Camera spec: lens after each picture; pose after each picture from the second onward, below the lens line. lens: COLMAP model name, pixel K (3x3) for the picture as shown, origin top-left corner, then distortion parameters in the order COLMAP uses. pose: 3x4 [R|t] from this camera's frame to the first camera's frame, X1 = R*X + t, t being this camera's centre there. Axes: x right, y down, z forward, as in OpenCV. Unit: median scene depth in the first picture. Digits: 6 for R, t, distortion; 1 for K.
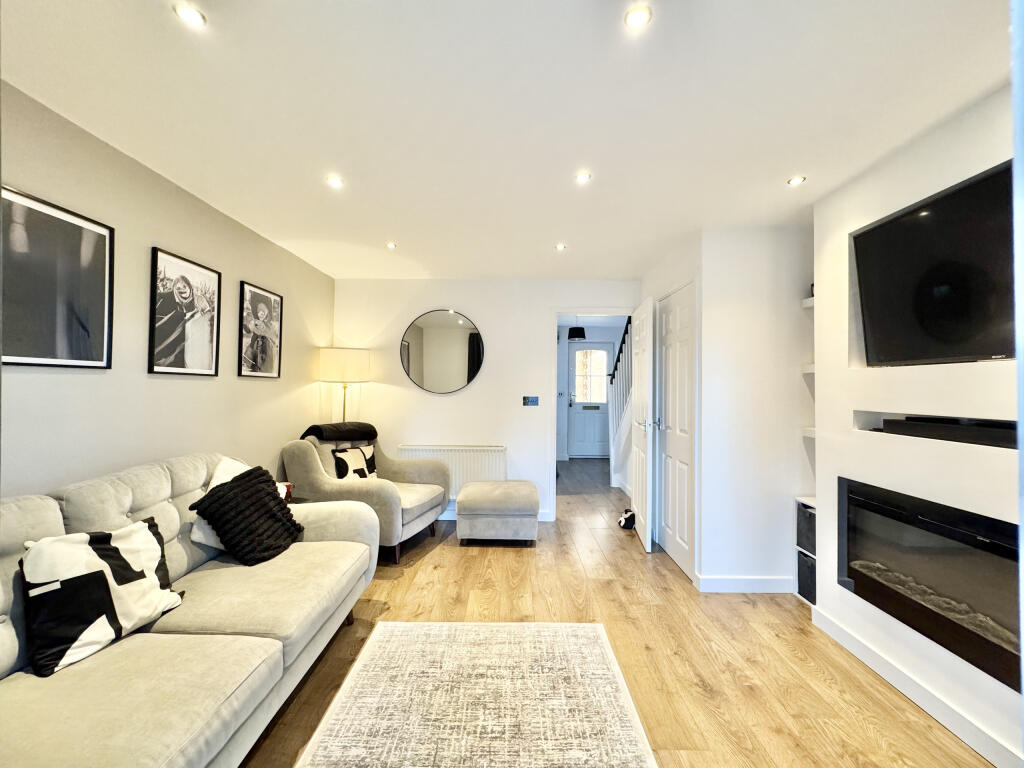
lens RADIAL K [[409.8, 0, 511.8], [0, 409.8, 382.4], [0, 0, 1]] dist [0.001109, -0.000016]
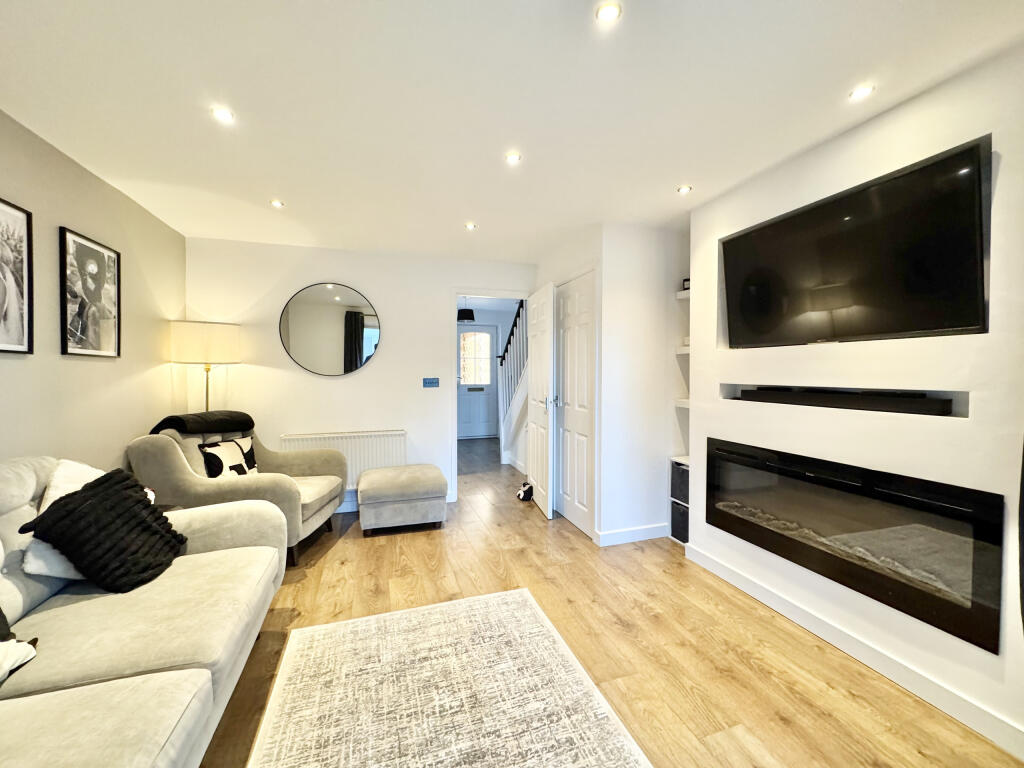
lens RADIAL K [[409.8, 0, 511.8], [0, 409.8, 382.4], [0, 0, 1]] dist [0.001109, -0.000016]
pose [[0.947865, -0.016665, 0.318237, -0.139750], [0.003944, 0.999169, 0.040577, 0.010075], [-0.318648, -0.037207, 0.947142, 0.020489]]
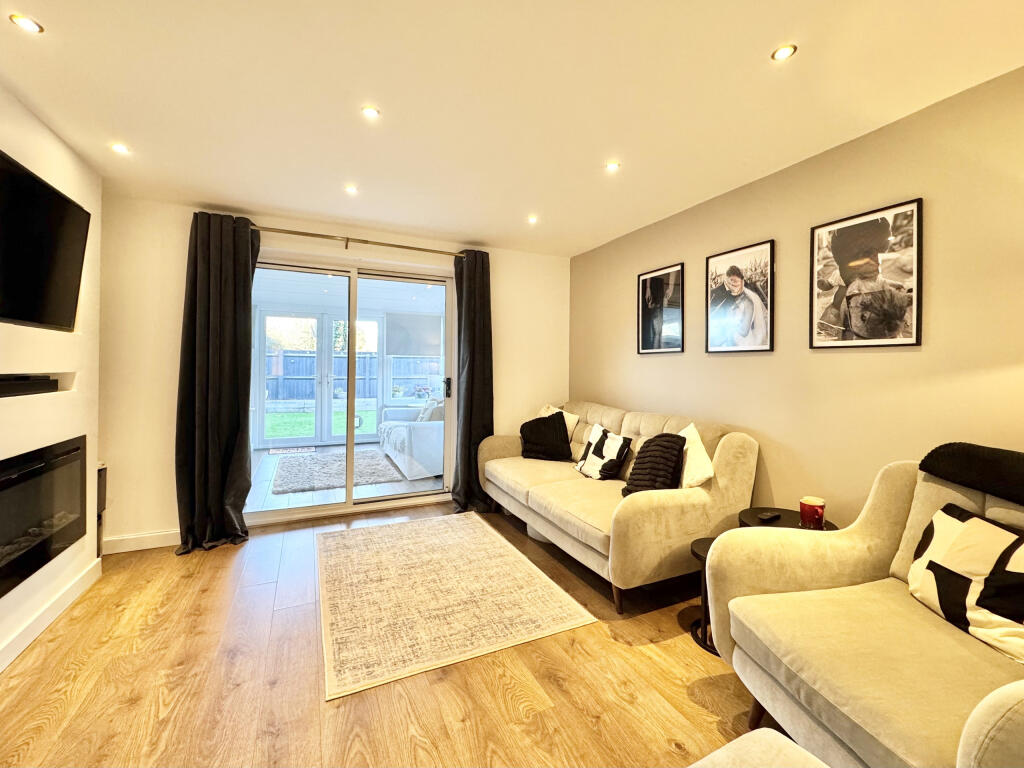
lens RADIAL K [[425.0, 0, 508.8], [0, 425.0, 366.8], [0, 0, 1]] dist [0.000576, 0.000028]
pose [[-0.903438, -0.017066, -0.428379, 0.247817], [-0.010364, 0.999785, -0.017971, 0.046297], [0.428593, -0.011796, -0.903421, 1.691602]]
